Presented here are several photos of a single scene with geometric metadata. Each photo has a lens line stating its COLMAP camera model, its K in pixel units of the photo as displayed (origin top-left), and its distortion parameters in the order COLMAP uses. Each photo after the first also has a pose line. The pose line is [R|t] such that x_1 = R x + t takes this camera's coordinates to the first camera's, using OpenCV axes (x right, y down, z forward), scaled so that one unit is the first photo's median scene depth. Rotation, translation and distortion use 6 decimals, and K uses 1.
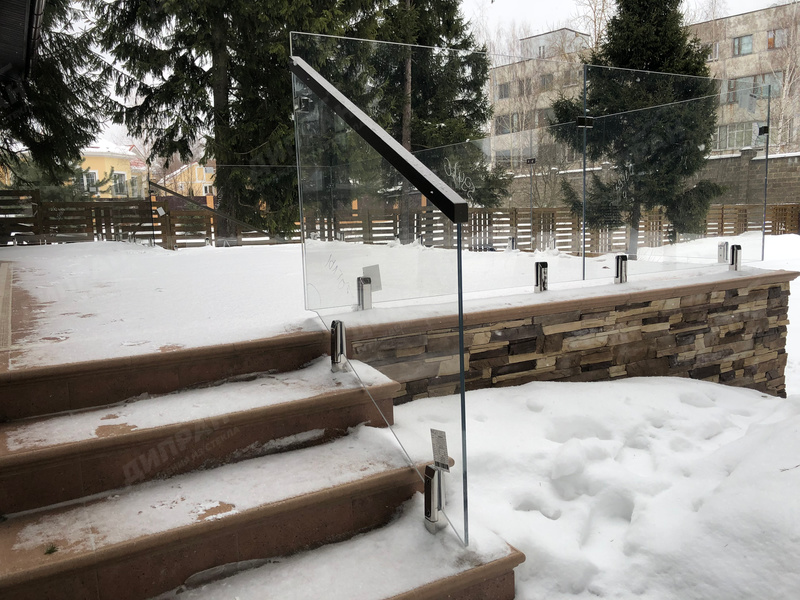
lens RADIAL K [[663.7, 0, 400.4], [0, 663.7, 307.3], [0, 0, 1]] dist [0.045585, -0.037285]
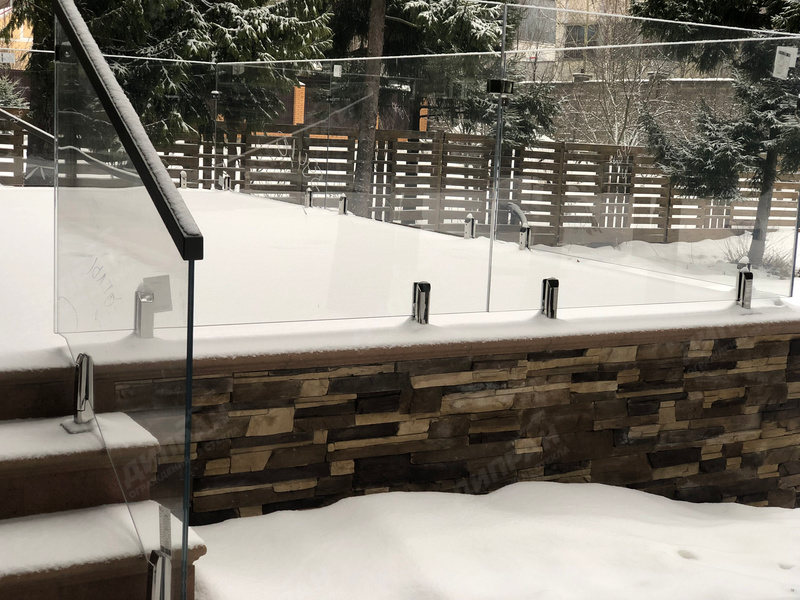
lens RADIAL K [[1209.5, 0, 400.7], [0, 1209.5, 306.6], [0, 0, 1]] dist [0.075878, 0.000000]
pose [[0.996907, 0.076736, 0.016957, 0.131796], [-0.076902, 0.996995, 0.009320, -0.042148], [-0.016191, -0.010595, 0.999813, -0.212957]]
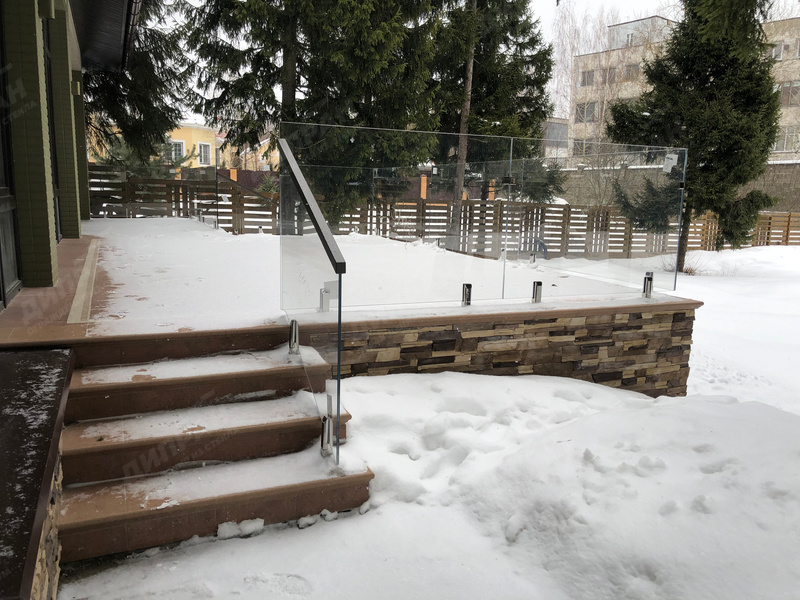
lens RADIAL K [[663.7, 0, 401.8], [0, 663.7, 306.1], [0, 0, 1]] dist [0.045585, -0.037285]
pose [[0.991983, 0.076508, -0.100584, 0.169527], [-0.073550, 0.996752, 0.032803, -0.044900], [0.102767, -0.025143, 0.994388, -0.270660]]
